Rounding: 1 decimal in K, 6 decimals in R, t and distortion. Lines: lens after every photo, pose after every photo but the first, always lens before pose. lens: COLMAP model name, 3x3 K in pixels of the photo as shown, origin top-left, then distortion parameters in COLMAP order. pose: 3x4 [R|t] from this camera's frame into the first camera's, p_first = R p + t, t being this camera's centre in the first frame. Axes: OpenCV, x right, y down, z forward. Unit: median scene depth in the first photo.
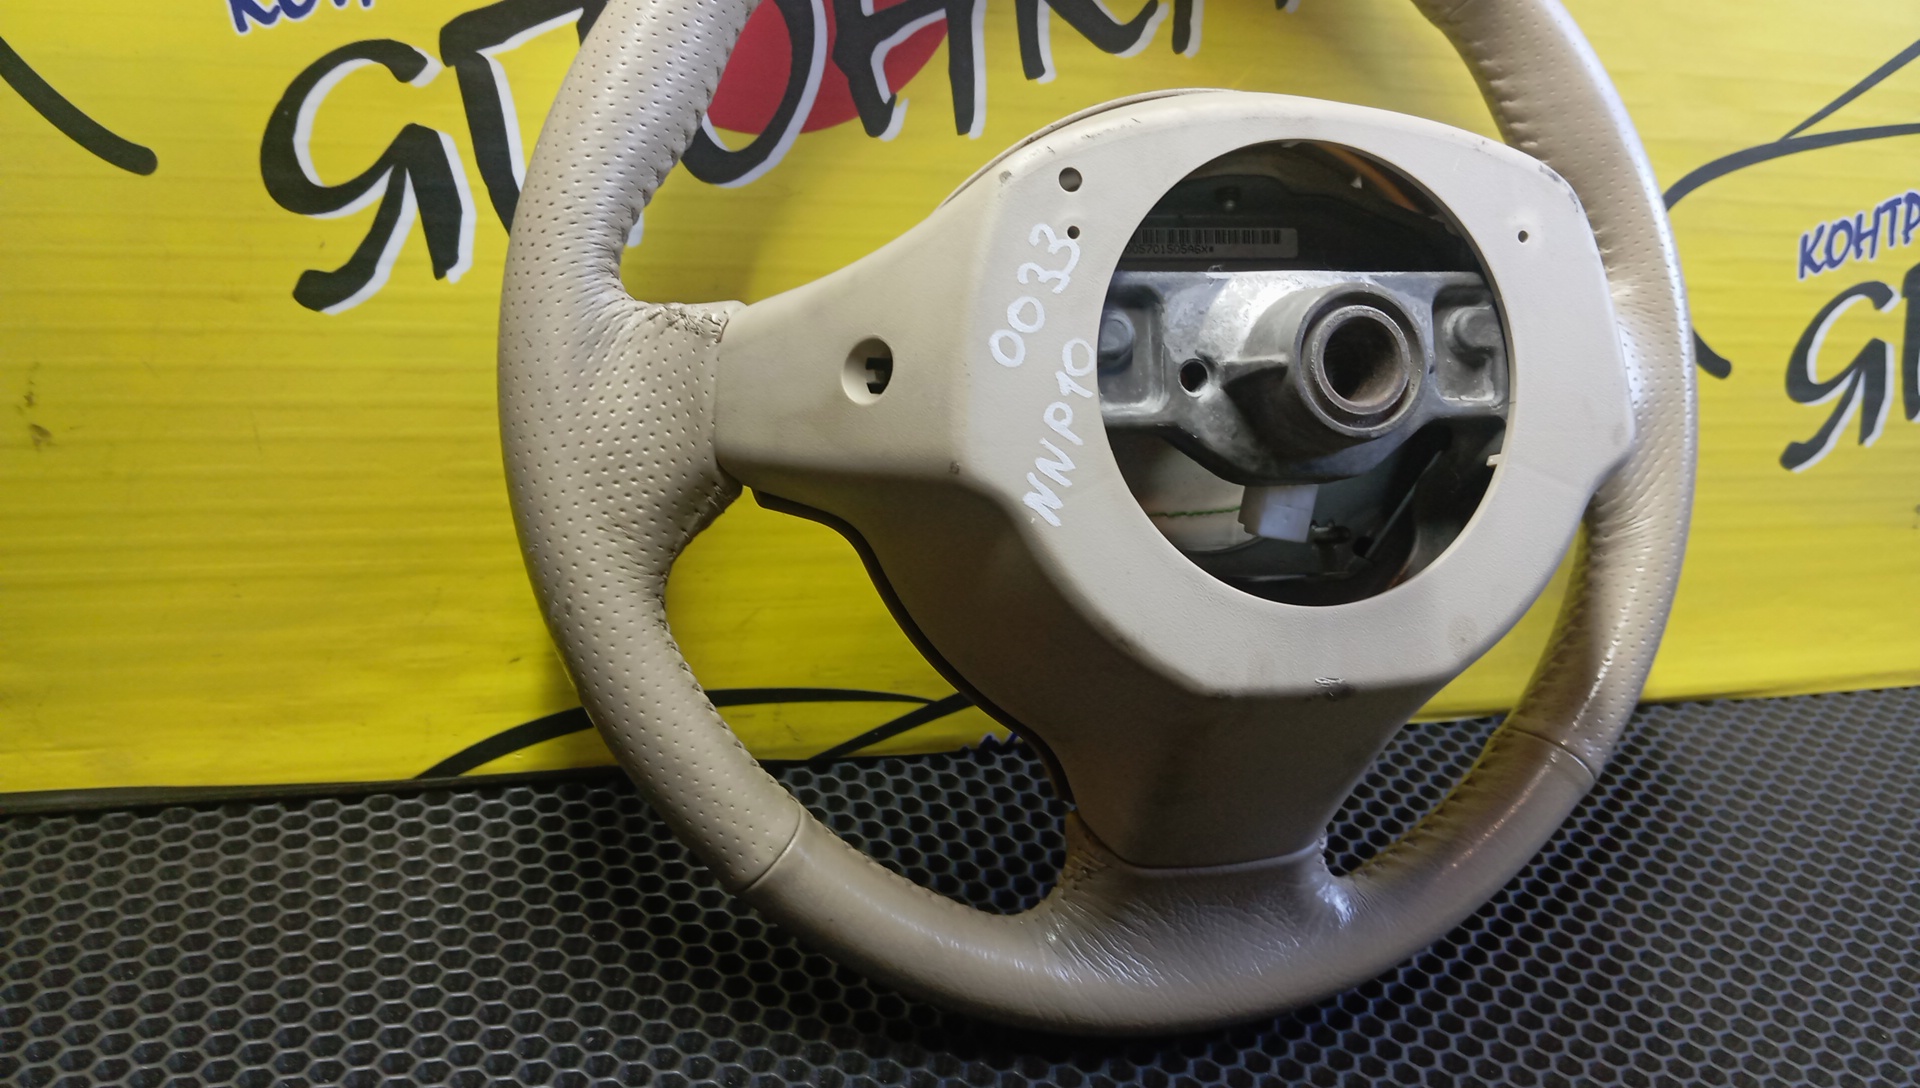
lens RADIAL K [[1566.1, 0, 945.6], [0, 1566.1, 554.2], [0, 0, 1]] dist [0.080922, -0.178515]
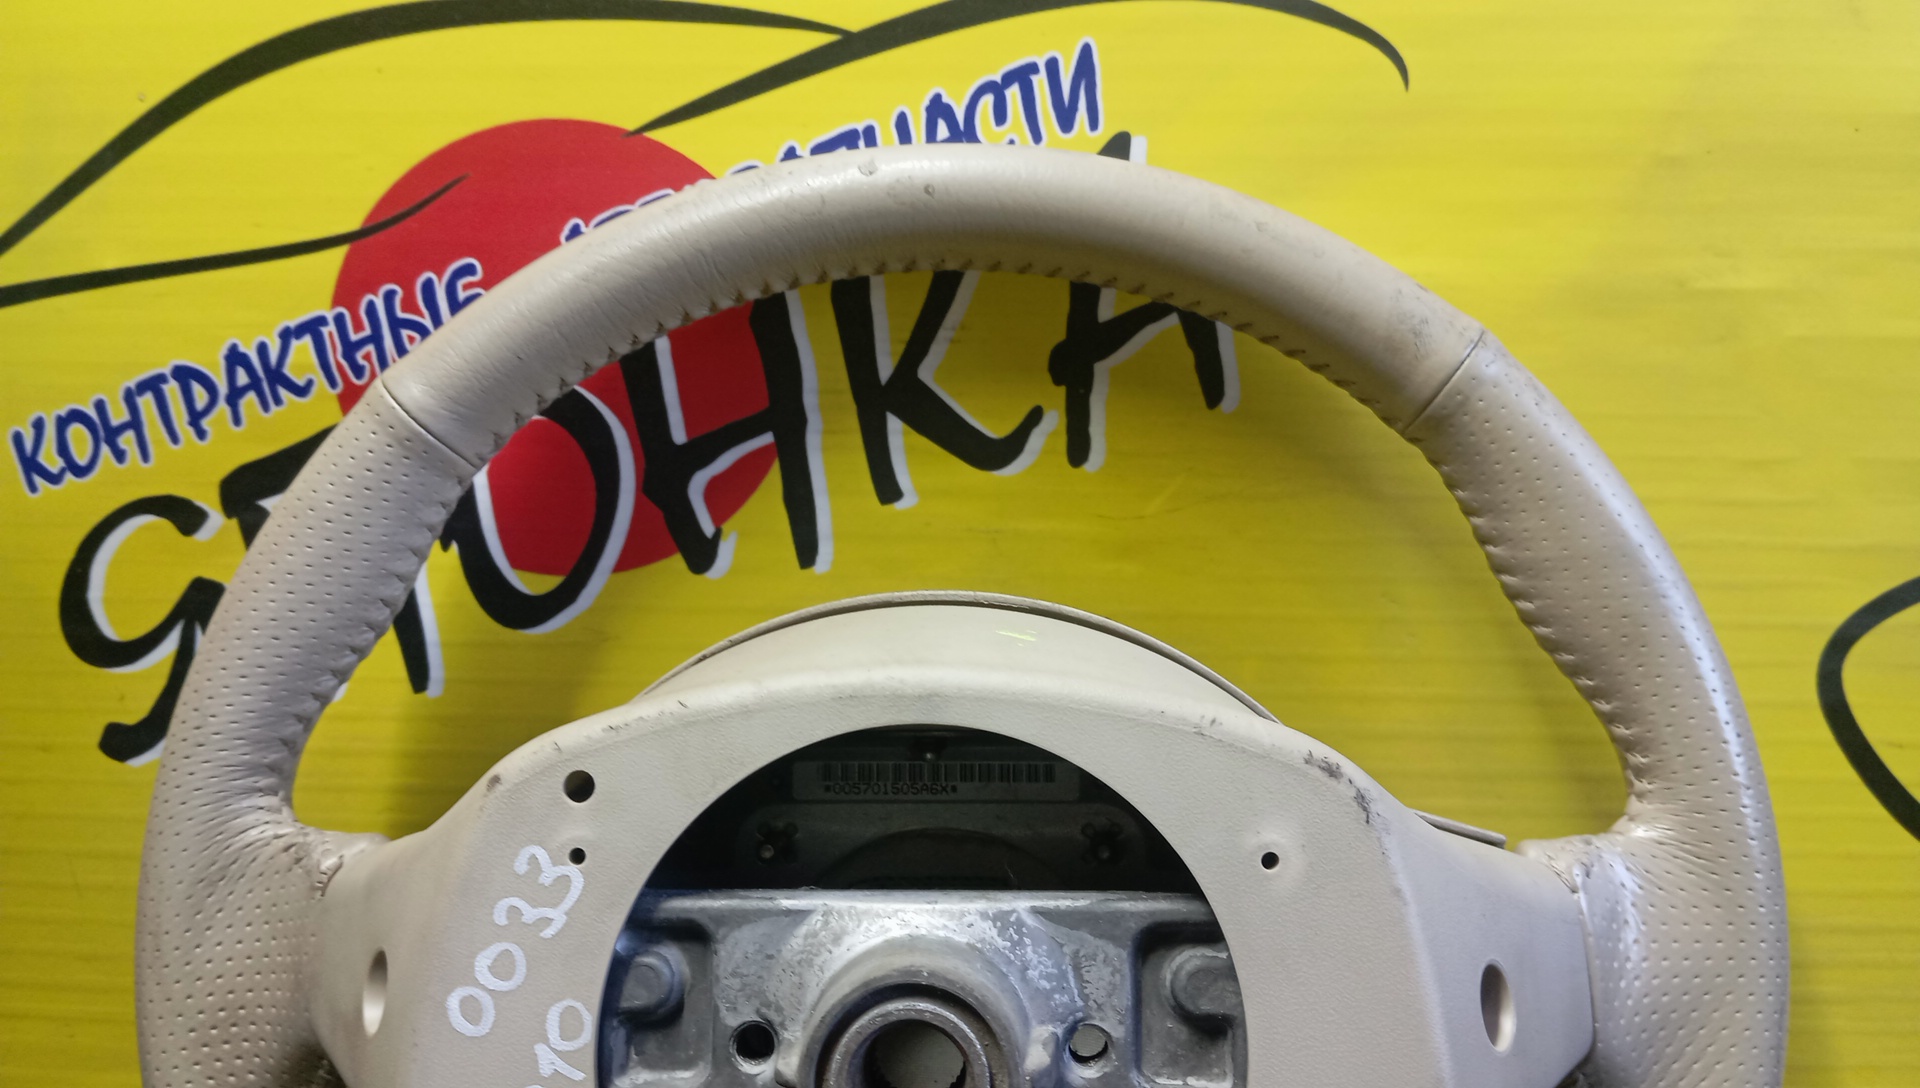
lens RADIAL K [[1566.1, 0, 951.0], [0, 1566.1, 539.9], [0, 0, 1]] dist [0.080922, -0.178515]
pose [[0.941295, 0.020649, -0.336952, 0.393728], [-0.048211, 0.996119, -0.073637, -0.240849], [0.334124, 0.085559, 0.938638, 0.255679]]
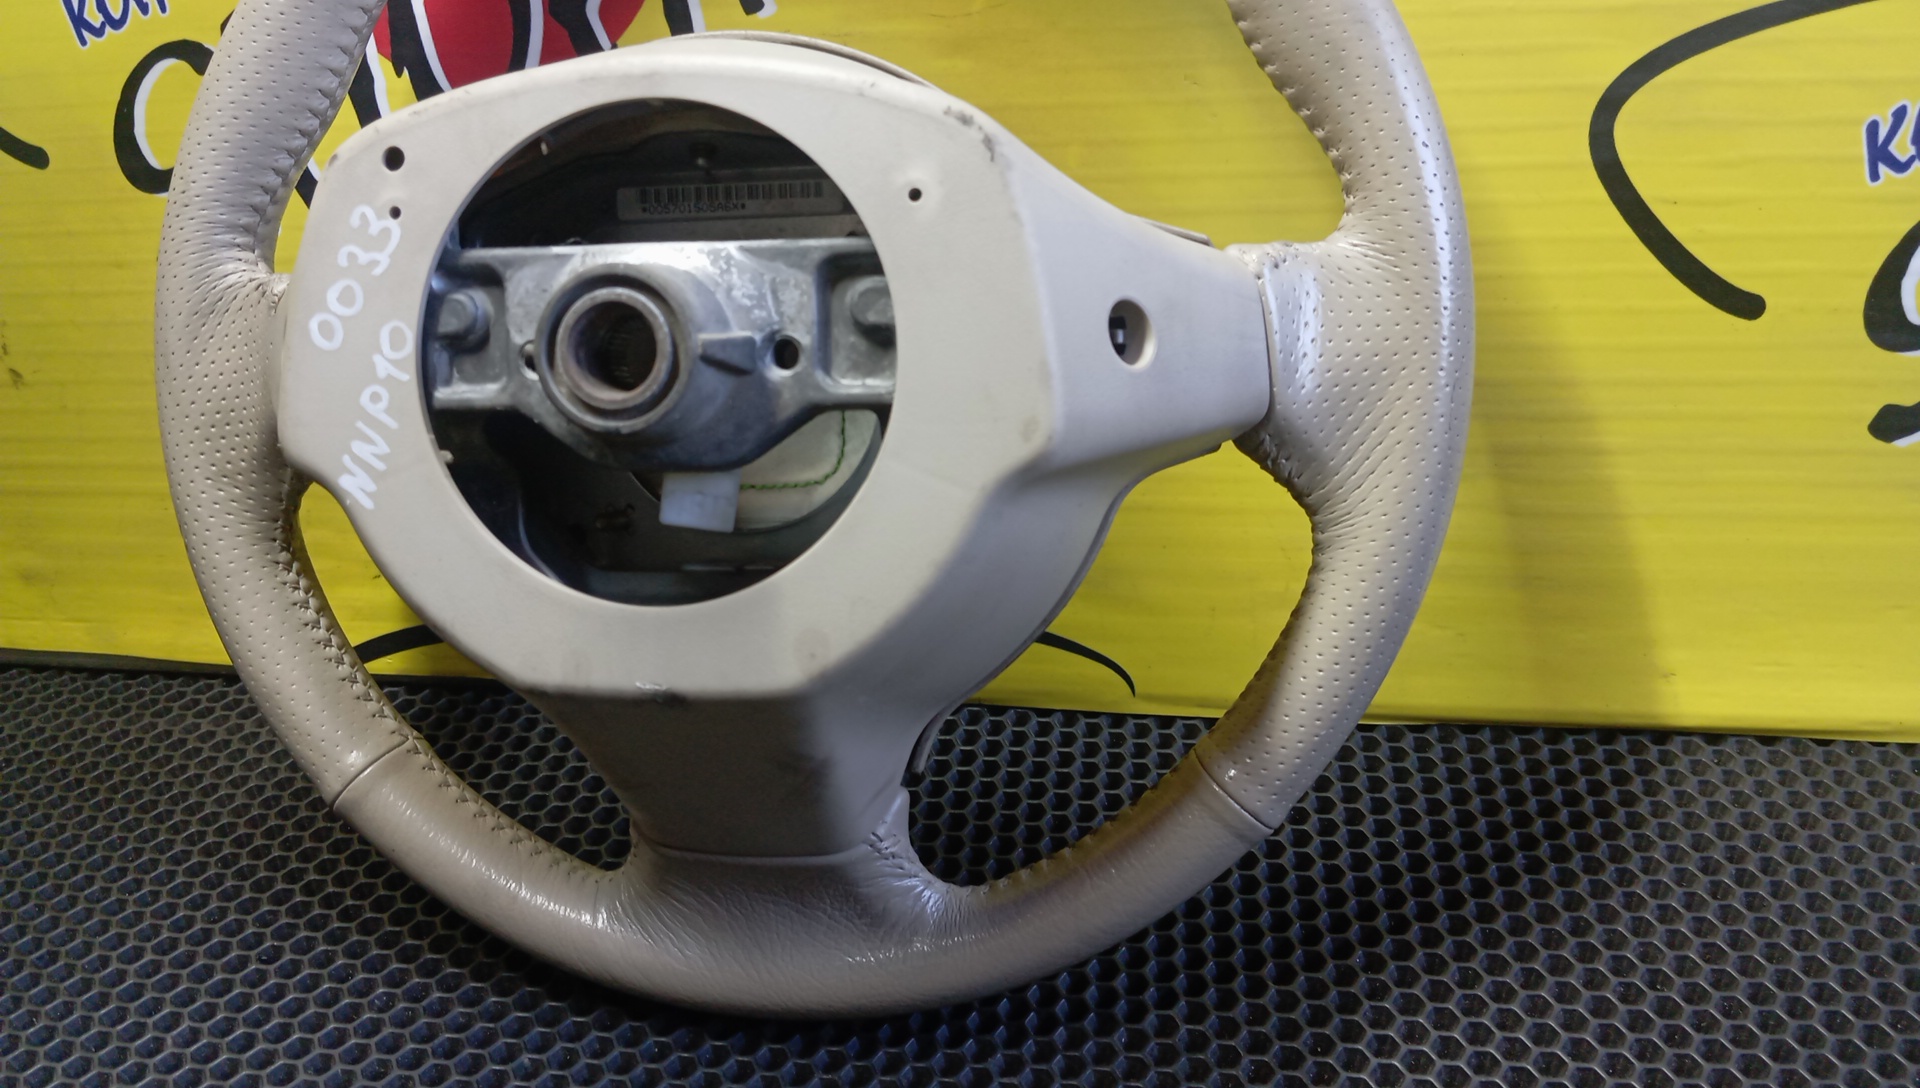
lens RADIAL K [[1566.1, 0, 959.8], [0, 1566.1, 553.9], [0, 0, 1]] dist [0.080922, -0.178515]
pose [[0.887177, 0.072683, -0.455668, 0.672230], [-0.035212, 0.995301, 0.090201, -0.072375], [0.460083, -0.063980, 0.885568, 0.208776]]
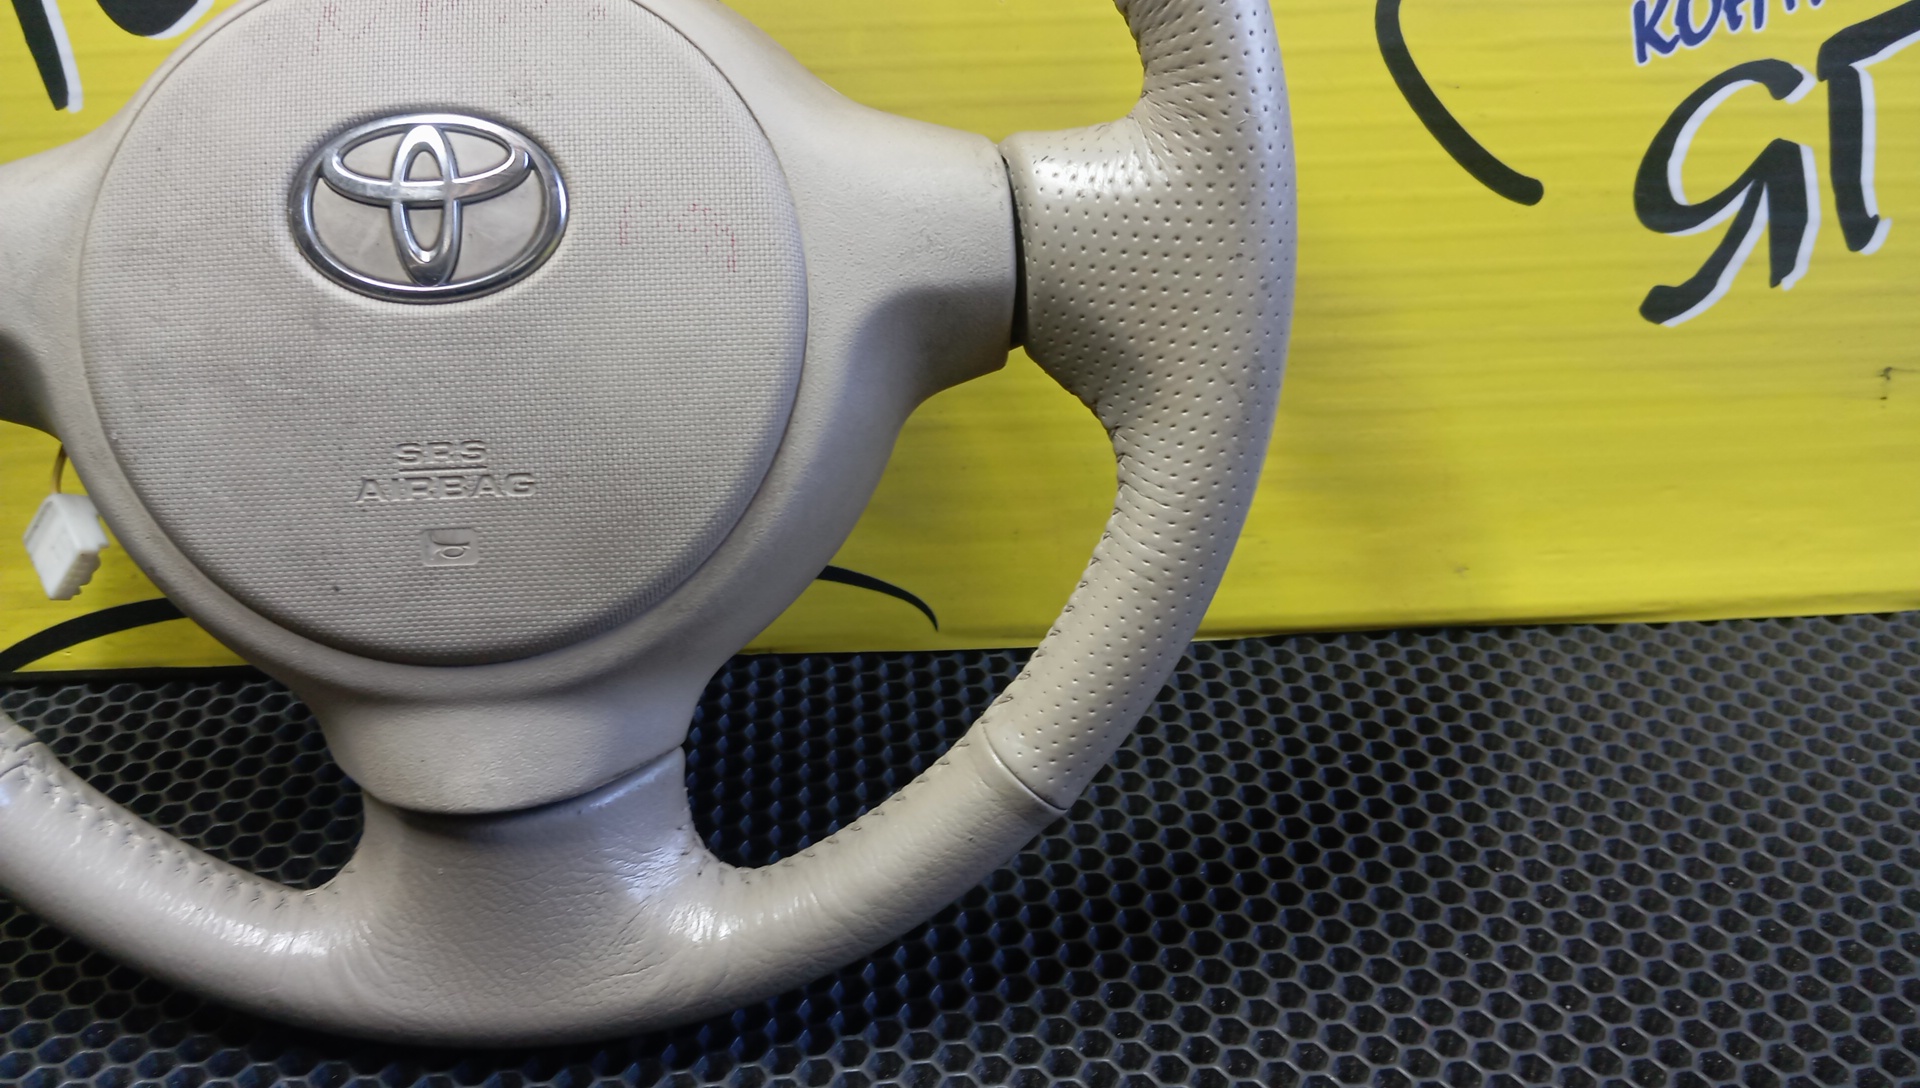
lens RADIAL K [[1566.1, 0, 959.2], [0, 1566.1, 550.3], [0, 0, 1]] dist [0.080922, -0.178515]
pose [[0.961247, 0.012689, -0.275398, 0.580826], [0.005295, 0.997906, 0.064458, 0.005177], [0.275639, -0.063418, 0.959167, 0.248341]]
